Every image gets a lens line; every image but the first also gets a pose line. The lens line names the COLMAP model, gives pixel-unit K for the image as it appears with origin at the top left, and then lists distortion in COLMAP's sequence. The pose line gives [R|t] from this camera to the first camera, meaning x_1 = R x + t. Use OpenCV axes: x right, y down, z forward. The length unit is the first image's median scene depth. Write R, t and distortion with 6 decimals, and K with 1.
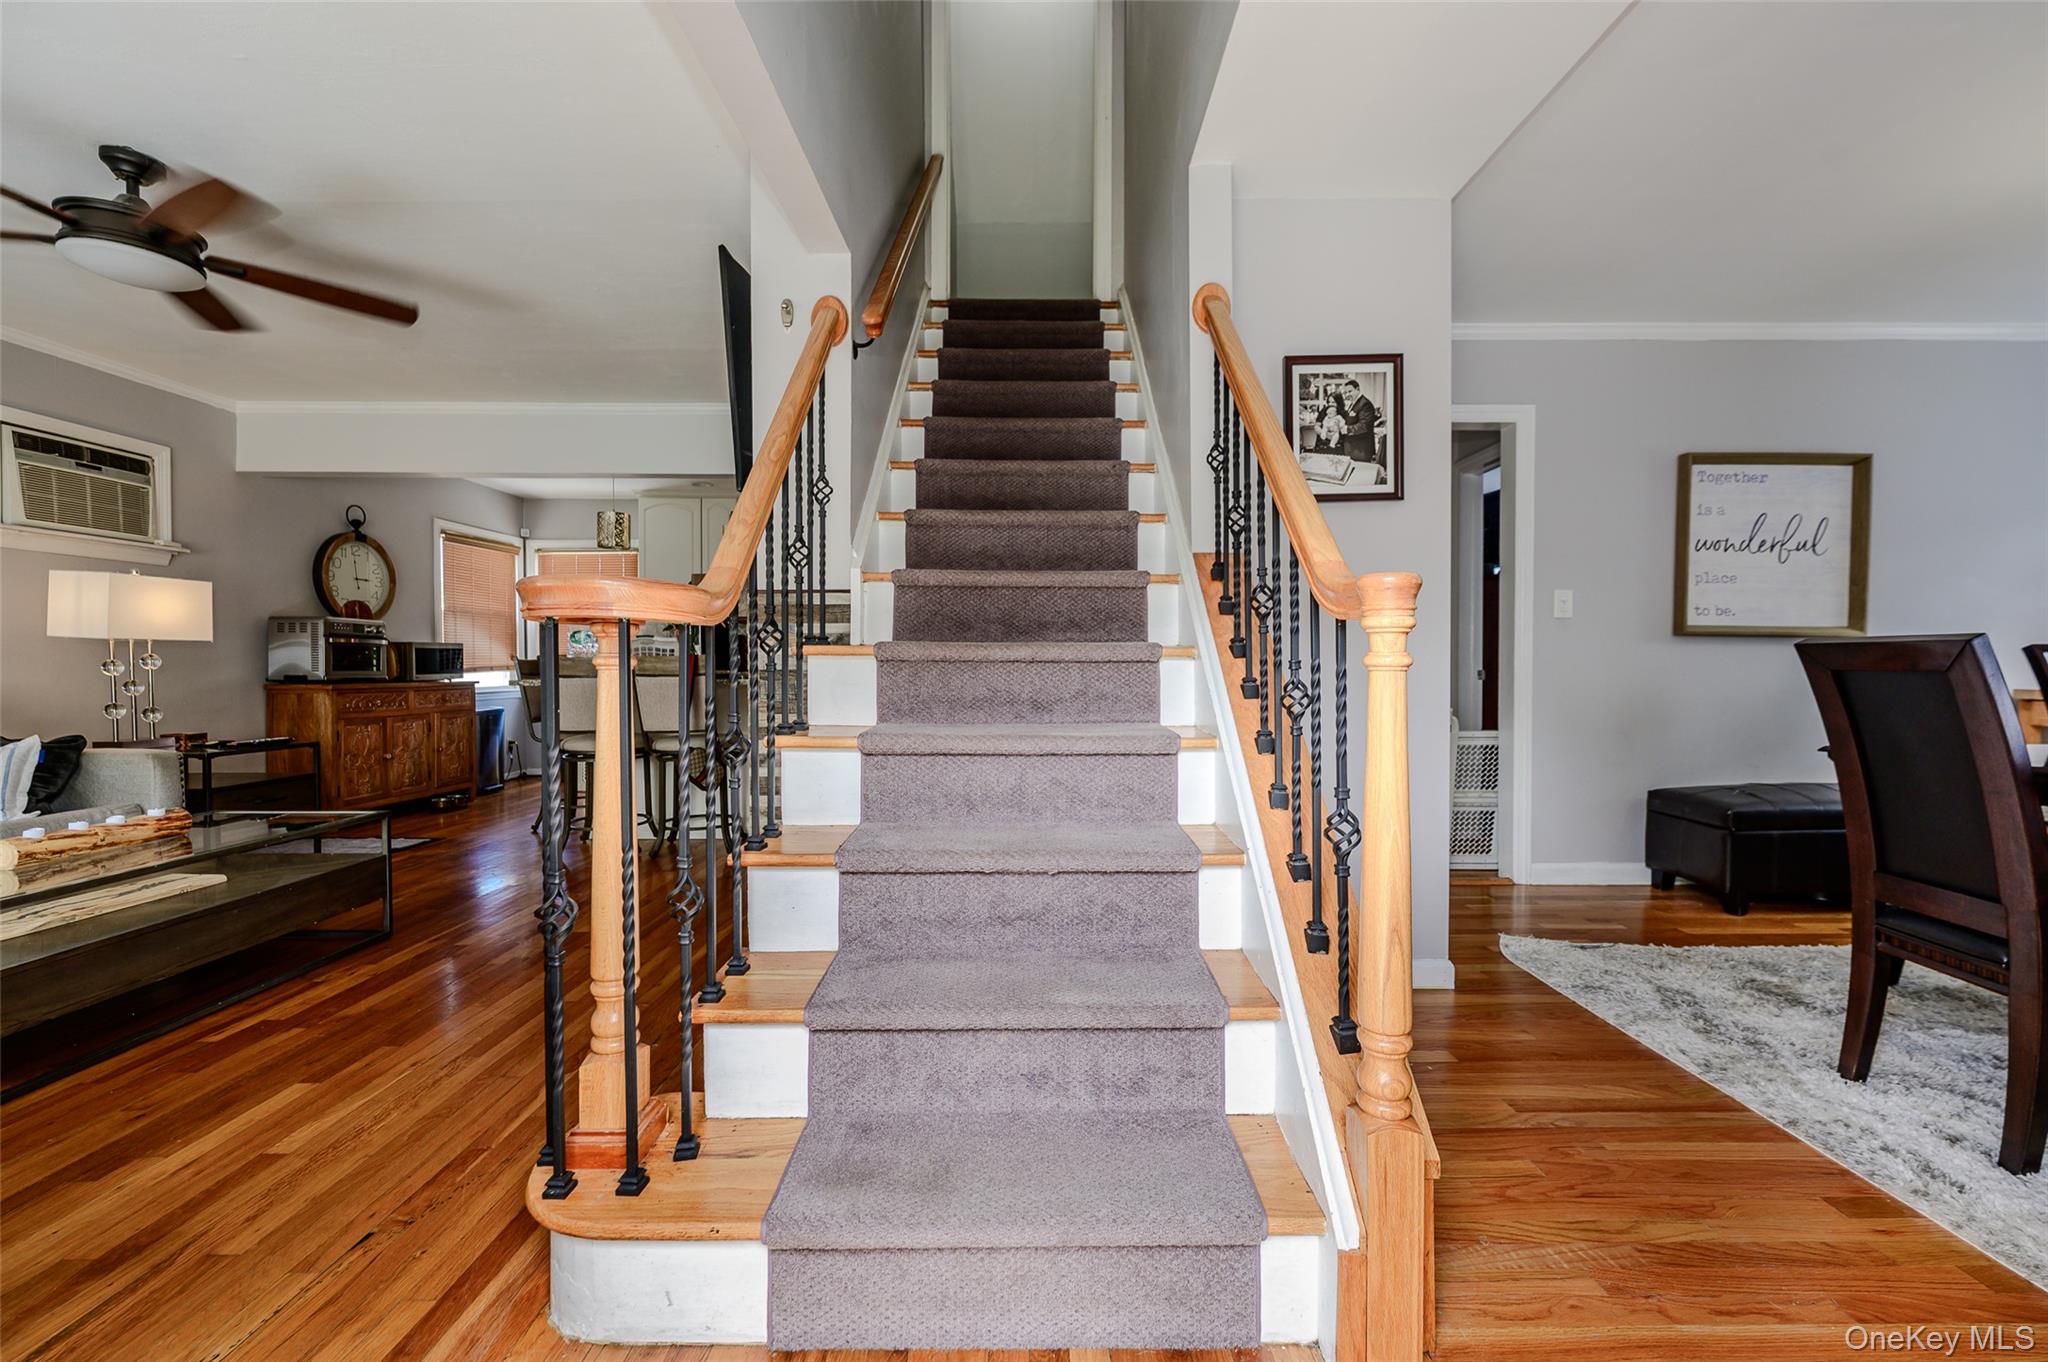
lens RADIAL K [[815.0, 0, 1034.6], [0, 815.0, 675.6], [0, 0, 1]] dist [0.000911, 0.000455]
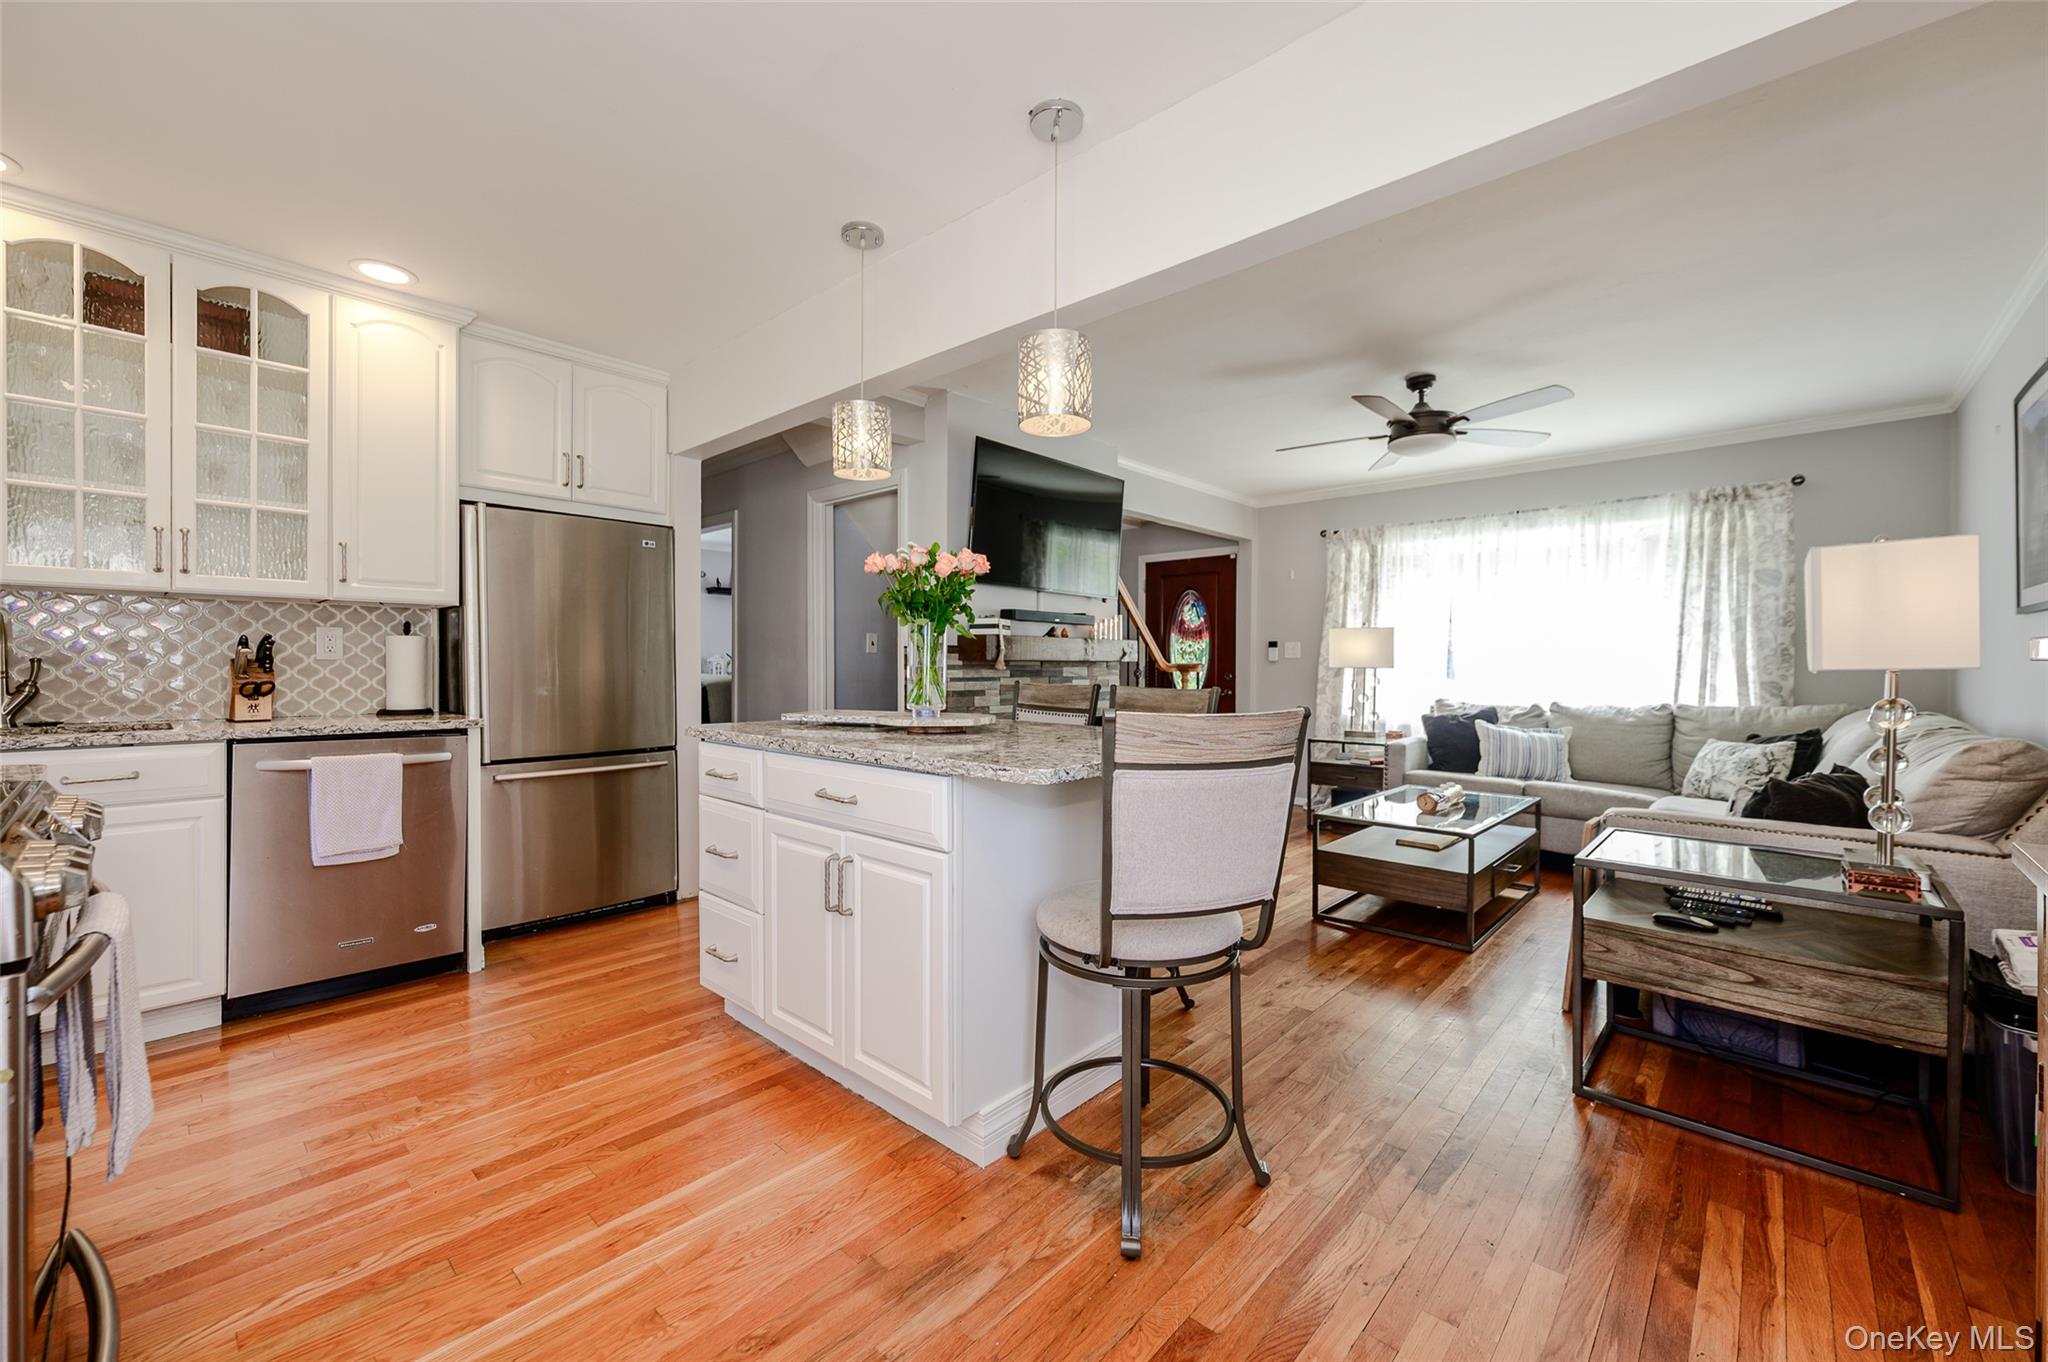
lens RADIAL K [[822.0, 0, 1030.7], [0, 822.0, 671.3], [0, 0, 1]] dist [-0.002072, 0.000033]
pose [[-0.734657, -0.007157, 0.678401, -0.859478], [0.007385, 0.999801, 0.018546, -0.045929], [-0.678398, 0.018635, -0.734458, 1.428827]]
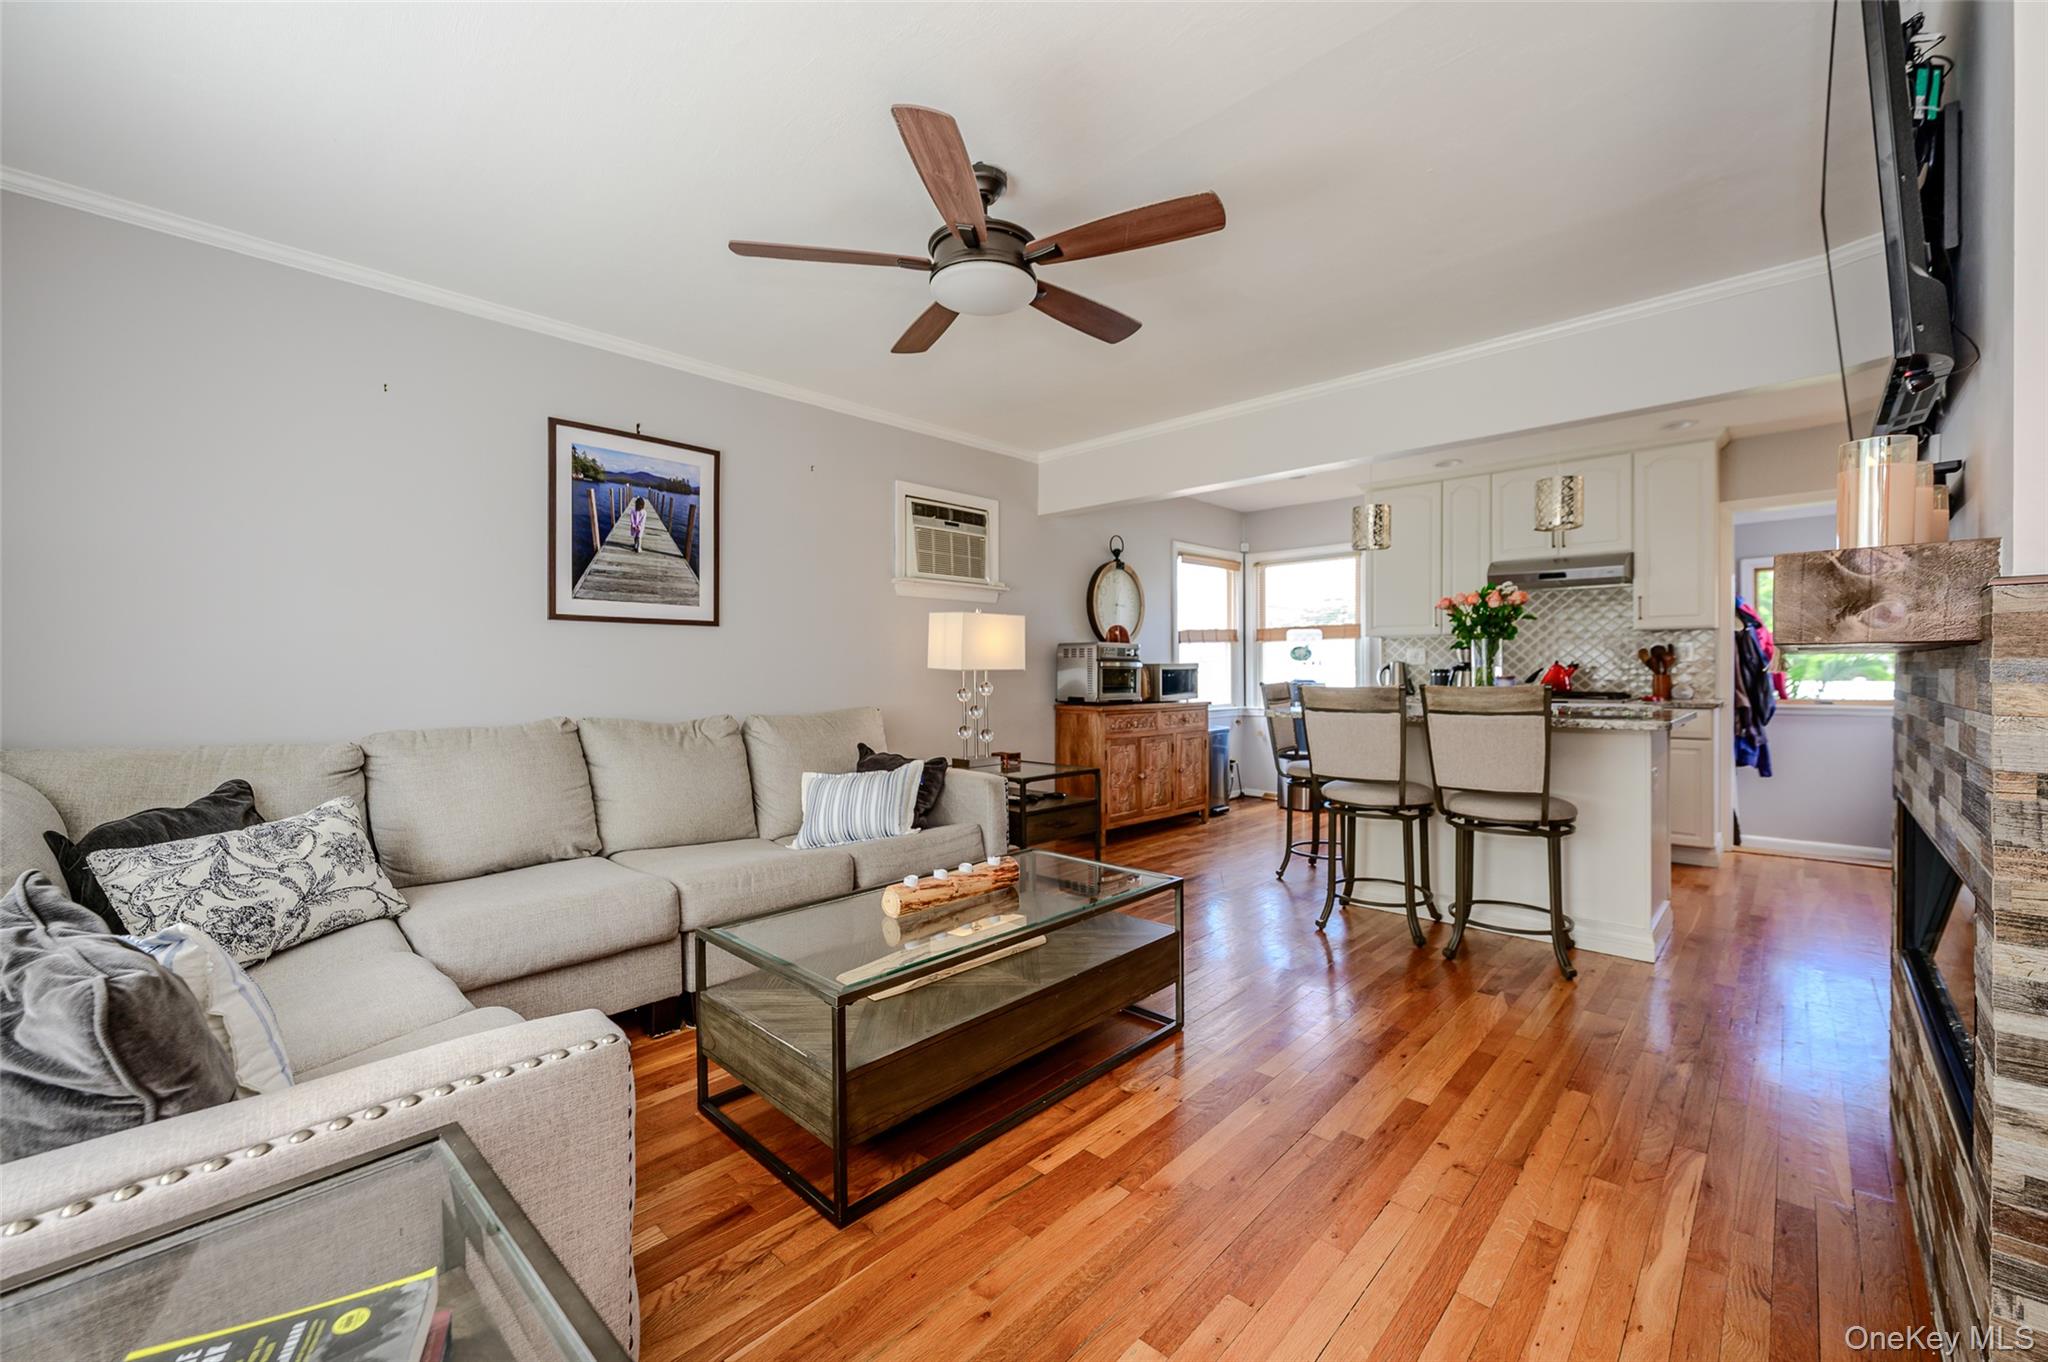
lens RADIAL K [[841.6, 0, 1032.1], [0, 841.6, 675.8], [0, 0, 1]] dist [-0.000050, -0.000039]
pose [[0.721891, -0.000479, -0.692007, -0.184629], [-0.005683, 0.999962, -0.006621, -0.022065], [0.691984, 0.008712, 0.721860, 0.162188]]
